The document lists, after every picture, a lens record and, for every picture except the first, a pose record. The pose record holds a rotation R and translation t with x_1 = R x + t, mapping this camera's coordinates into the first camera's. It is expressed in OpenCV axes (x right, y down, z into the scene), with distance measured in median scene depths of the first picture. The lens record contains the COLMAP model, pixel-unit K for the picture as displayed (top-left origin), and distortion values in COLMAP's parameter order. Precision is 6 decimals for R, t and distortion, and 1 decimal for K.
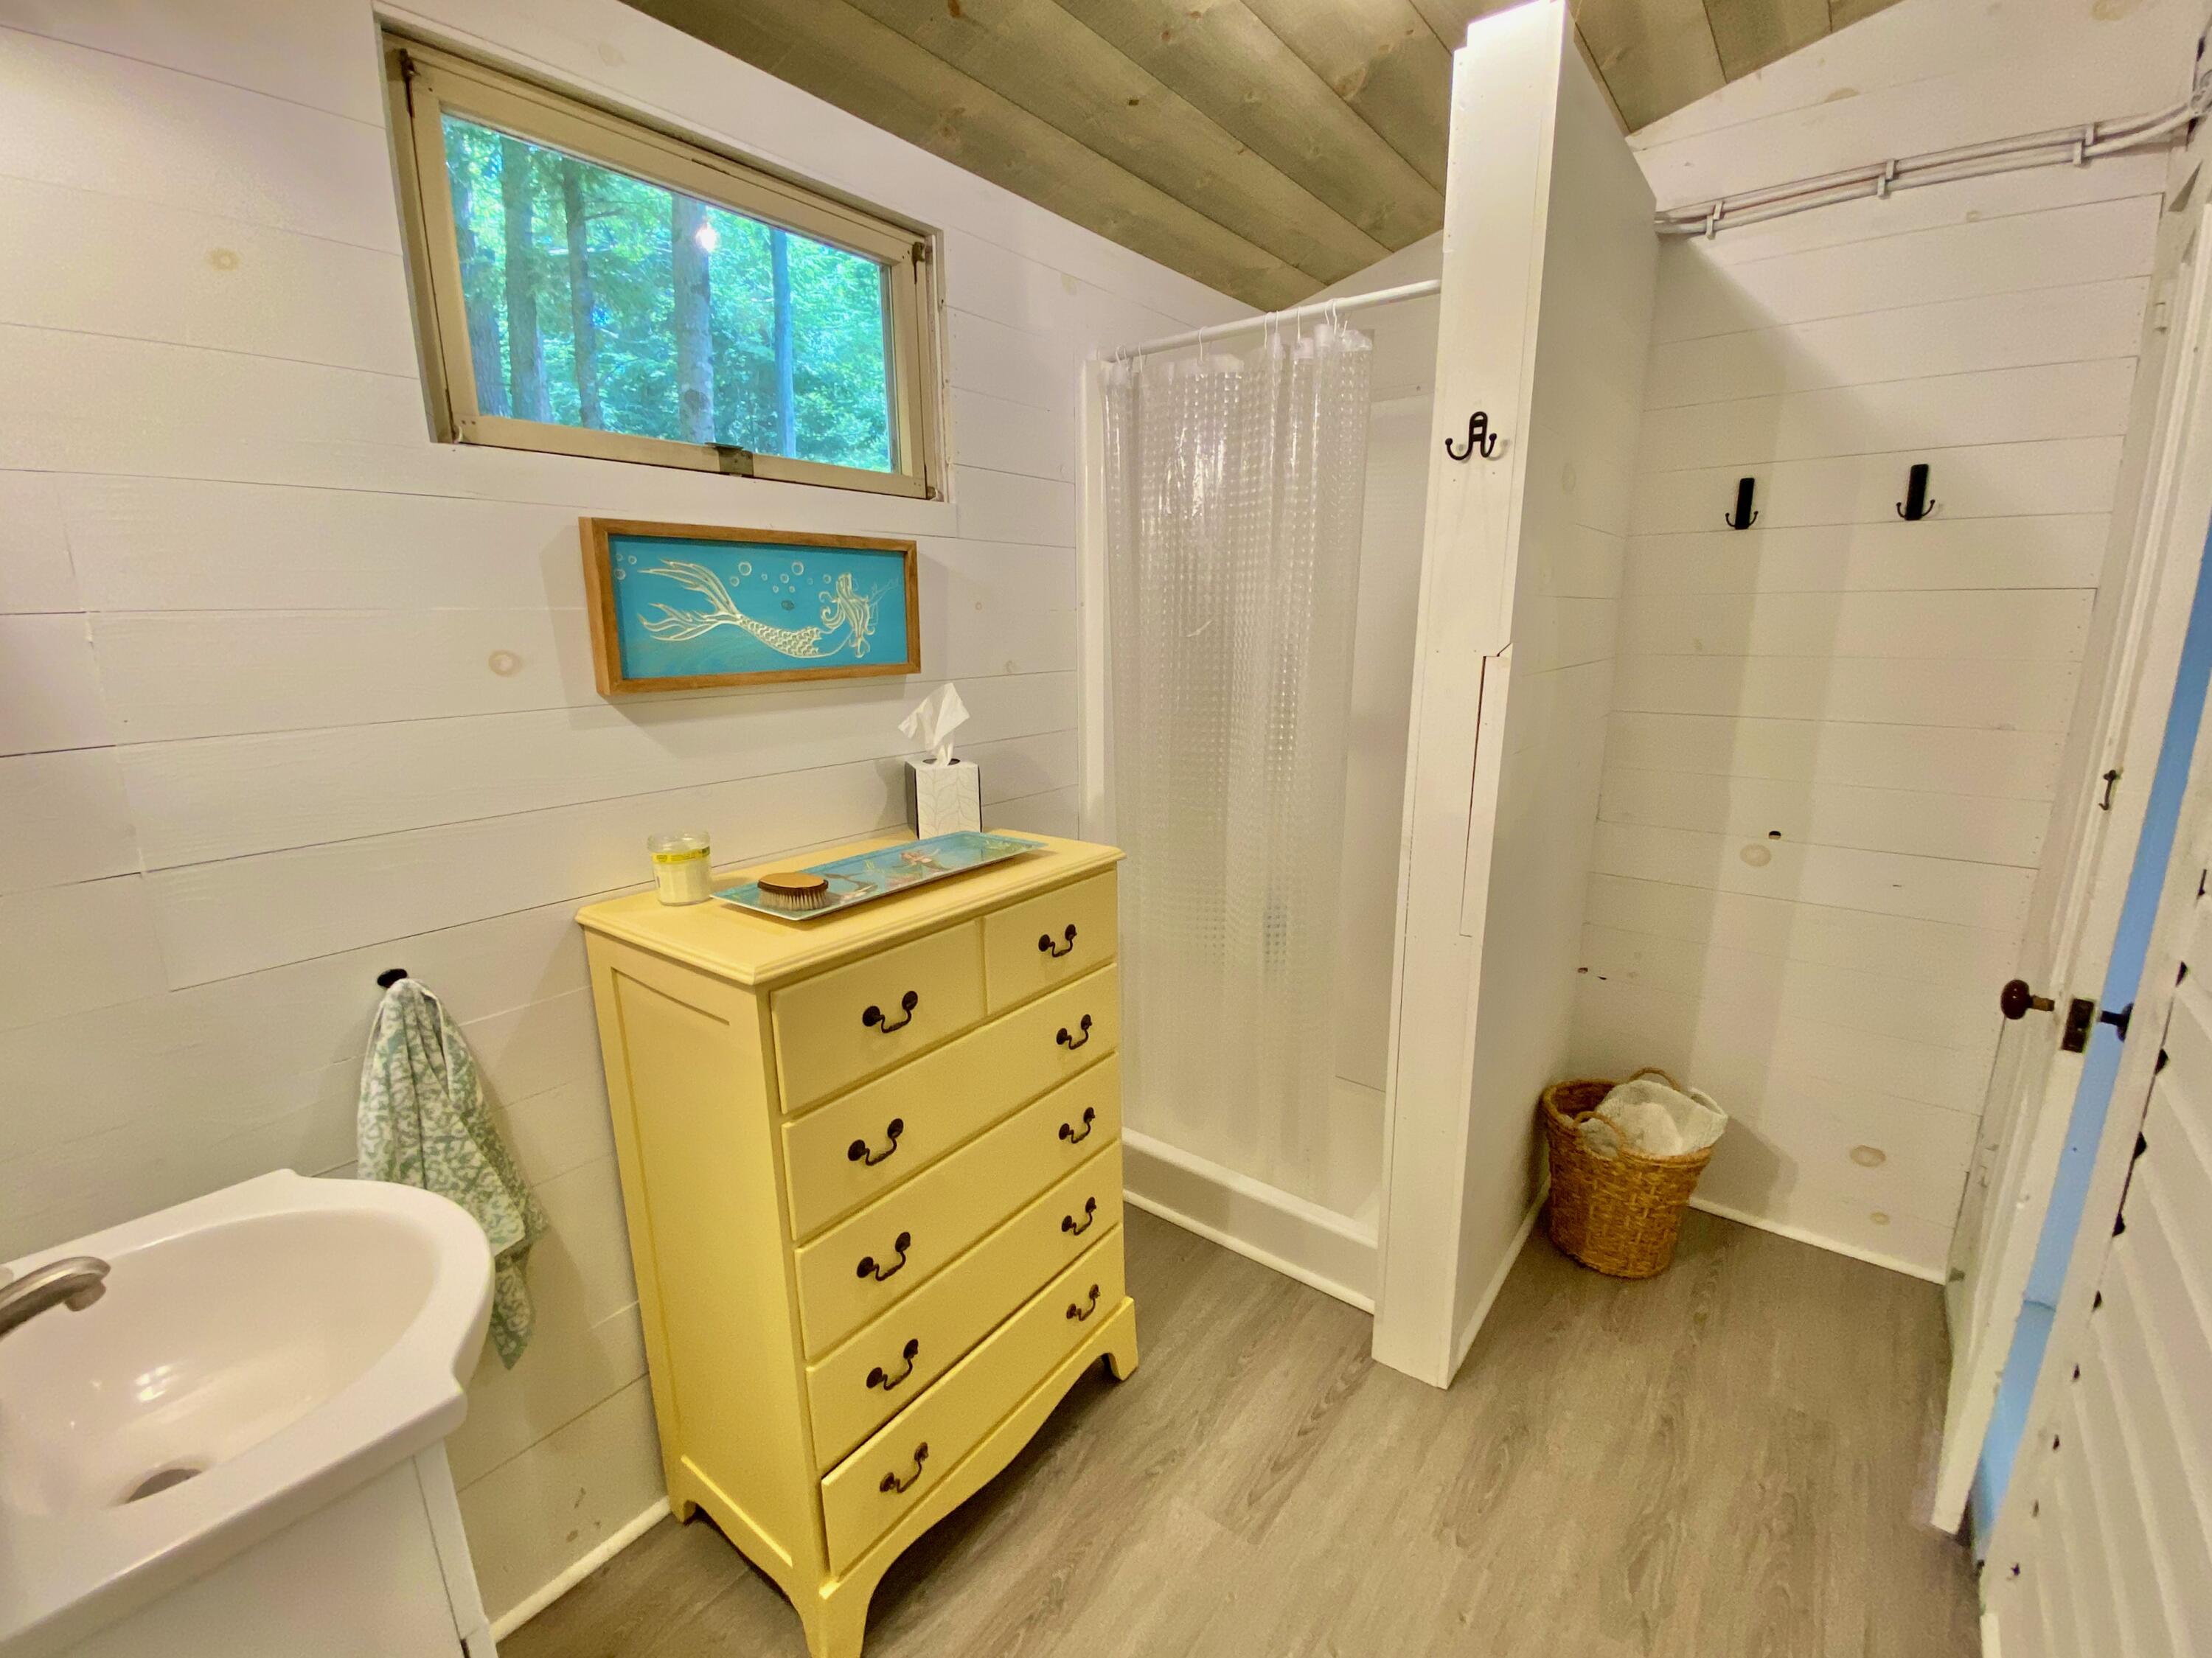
lens RADIAL K [[924.5, 0, 1114.9], [0, 924.5, 833.8], [0, 0, 1]] dist [0.022977, -0.023729]
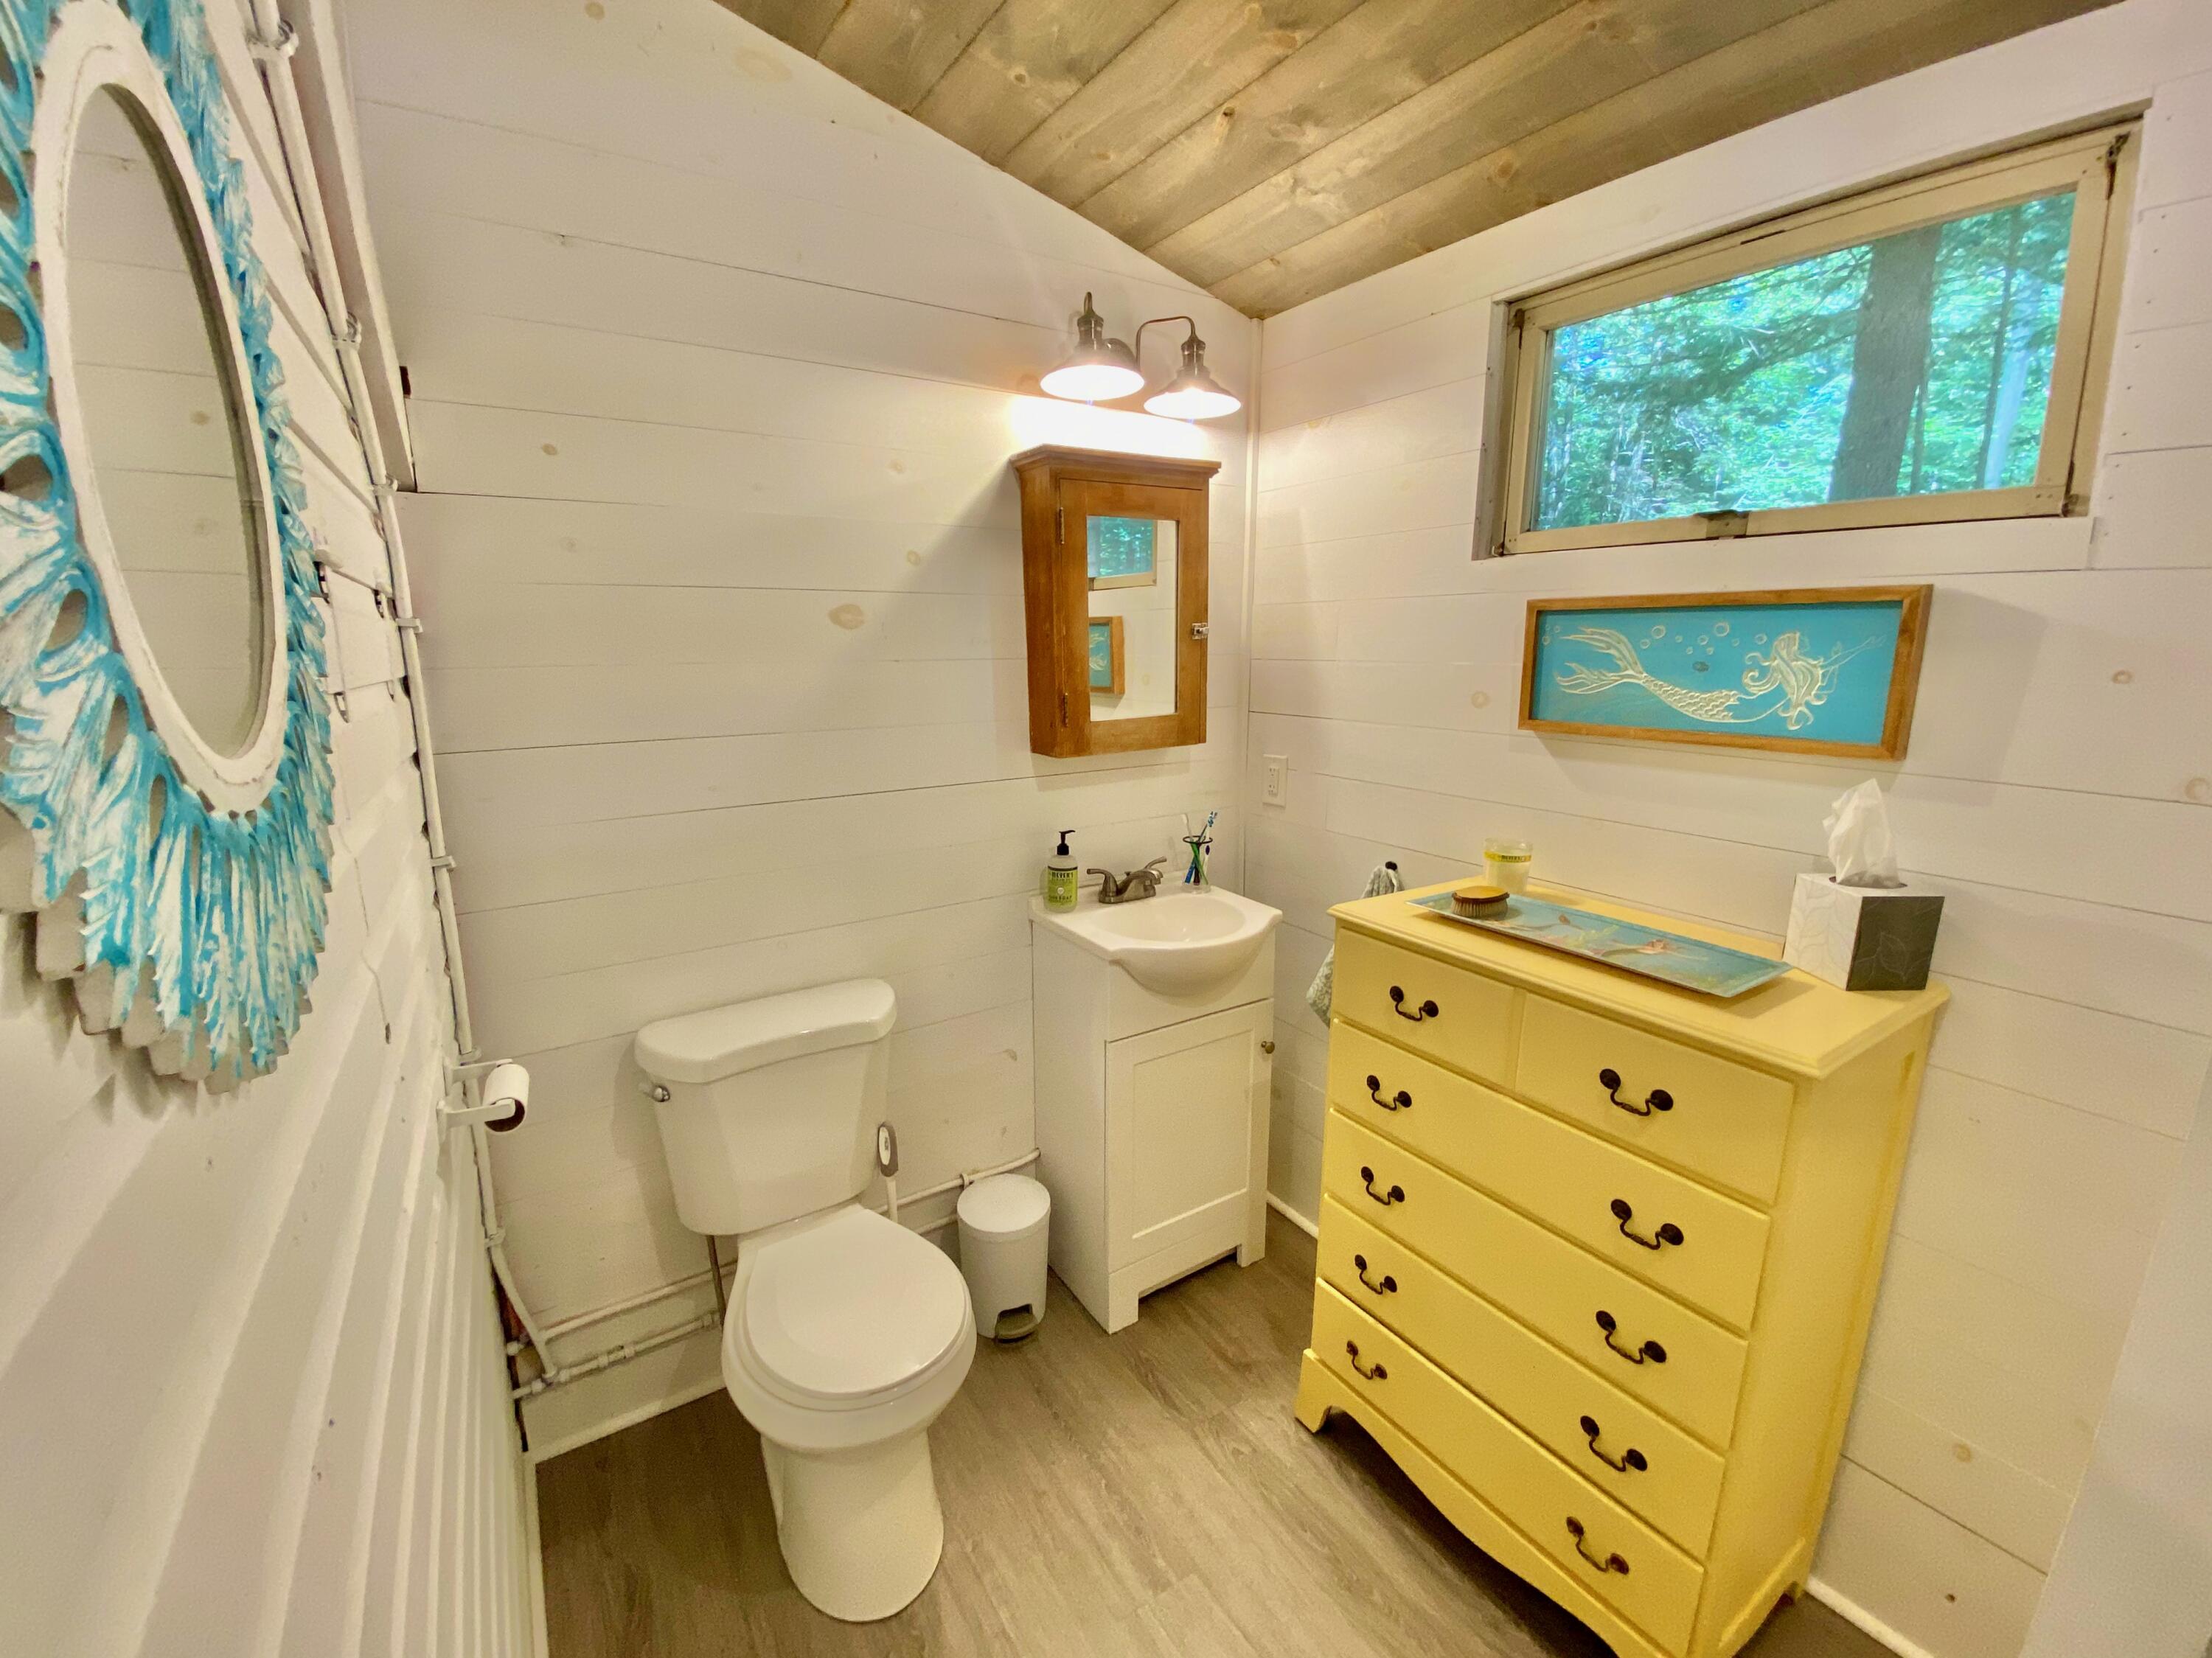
lens RADIAL K [[924.5, 0, 1114.9], [0, 924.5, 833.8], [0, 0, 1]] dist [0.022977, -0.023729]
pose [[-0.331934, 0.212131, -0.919141, 0.805343], [-0.206986, 0.934260, 0.290370, -0.242592], [0.920313, 0.286633, -0.266205, 0.754460]]
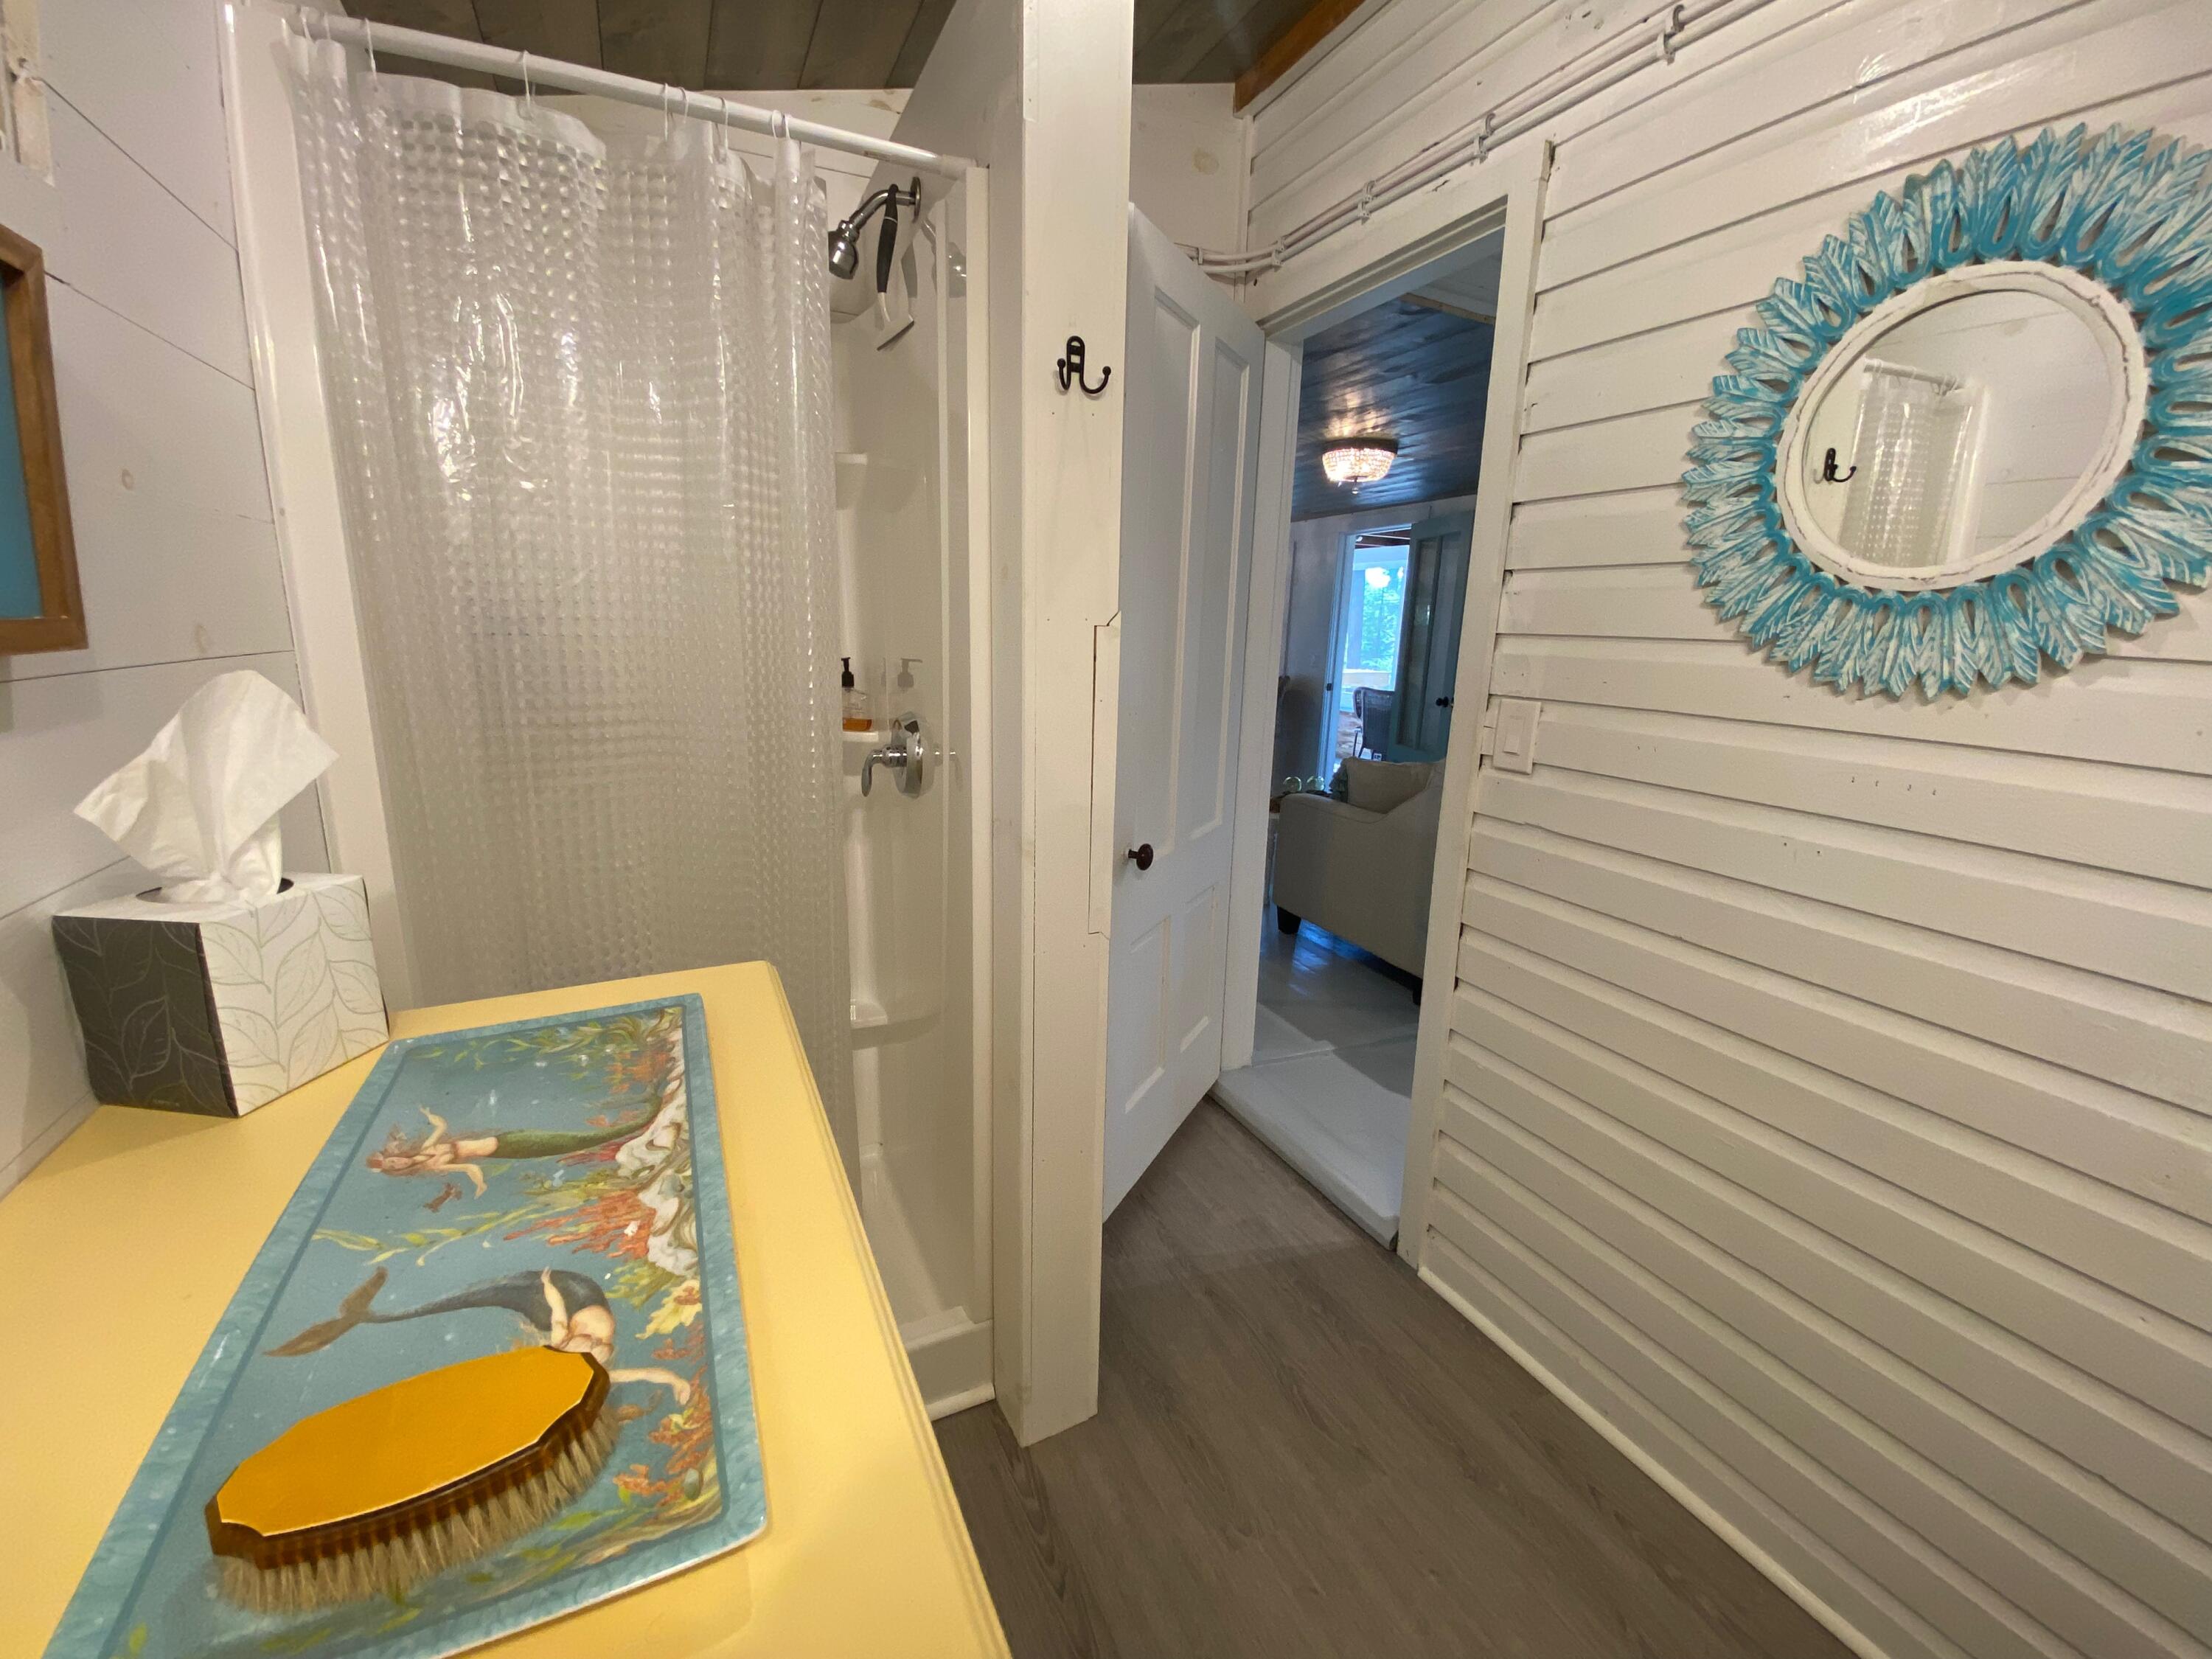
lens RADIAL K [[884.1, 0, 1115.7], [0, 884.1, 836.2], [0, 0, 1]] dist [0.020312, -0.019822]
pose [[0.453649, -0.183608, 0.872061, -0.387032], [0.175202, 0.977824, 0.114735, -0.090295], [-0.873789, 0.100738, 0.475757, 0.619428]]
